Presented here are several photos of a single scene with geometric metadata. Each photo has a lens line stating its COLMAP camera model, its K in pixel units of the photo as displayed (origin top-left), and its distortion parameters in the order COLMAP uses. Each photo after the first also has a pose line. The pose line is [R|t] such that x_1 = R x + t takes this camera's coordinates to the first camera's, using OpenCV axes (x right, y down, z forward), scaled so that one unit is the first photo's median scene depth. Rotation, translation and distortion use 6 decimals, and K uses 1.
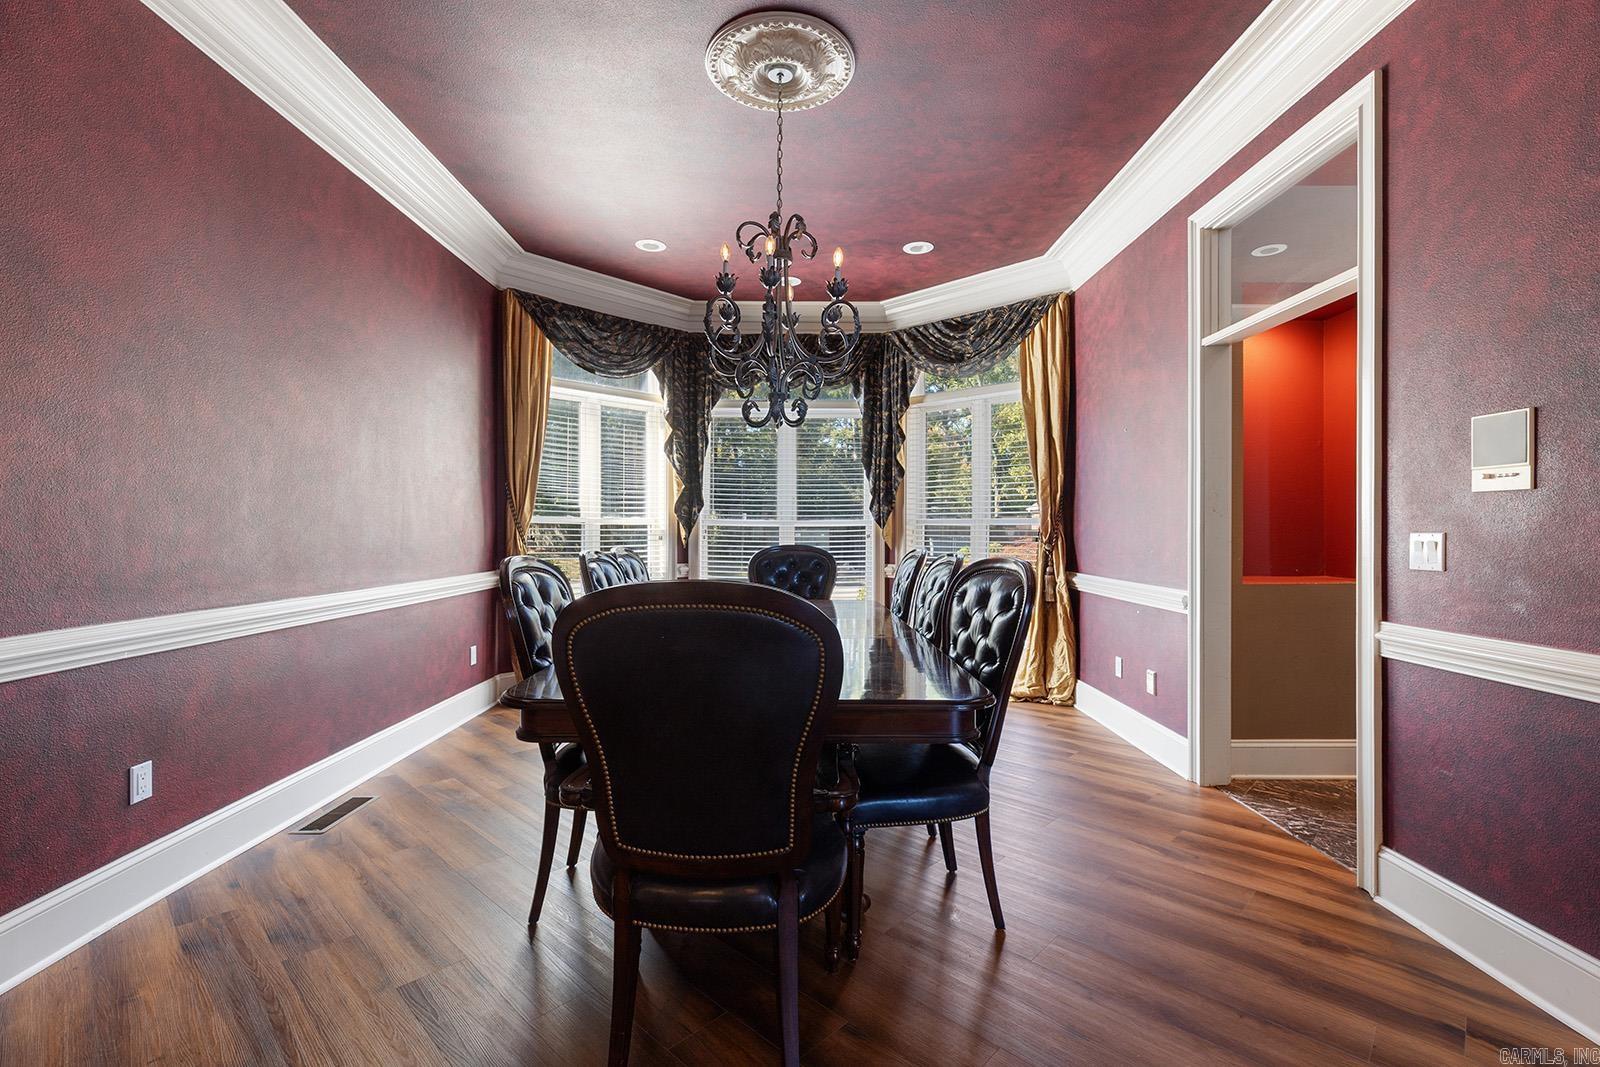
lens RADIAL K [[732.1, 0, 785.8], [0, 732.1, 526.4], [0, 0, 1]] dist [0.004764, 0.000556]
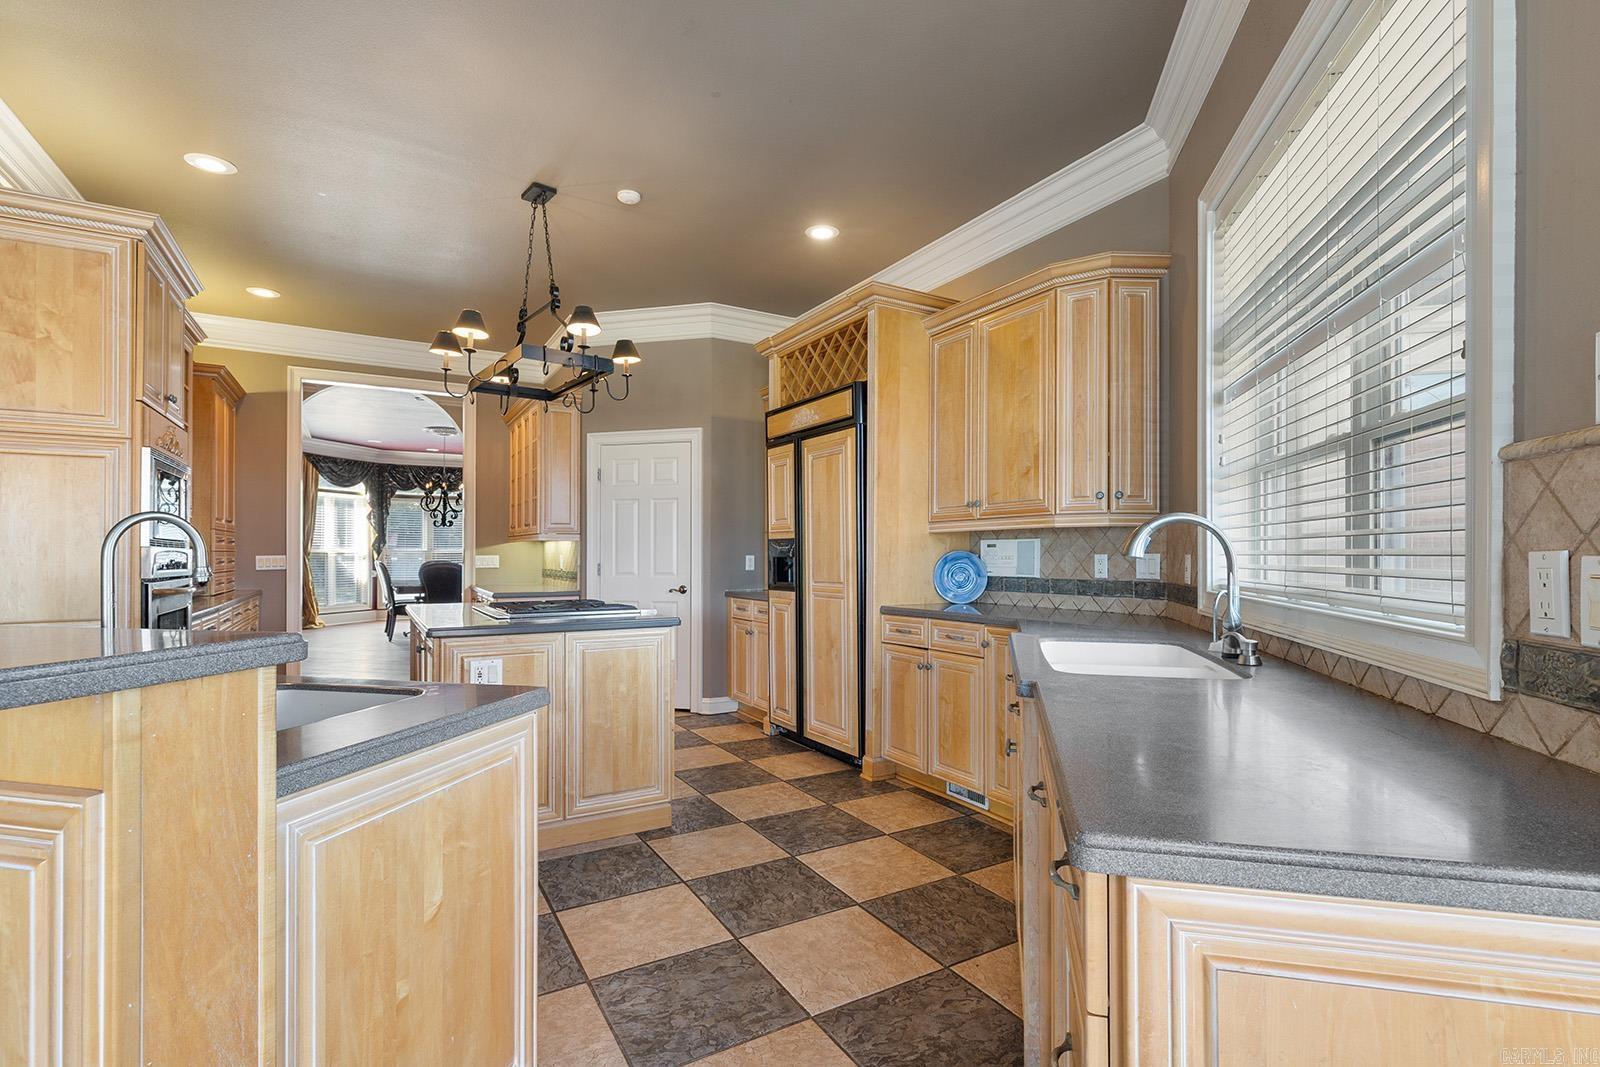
lens RADIAL K [[732.1, 0, 803.0], [0, 732.1, 552.9], [0, 0, 1]] dist [0.004764, 0.000556]
pose [[0.862080, -0.000397, 0.506772, -0.177590], [-0.001398, 0.999994, 0.003163, -0.010219], [-0.506770, -0.003435, 0.862075, -1.781214]]
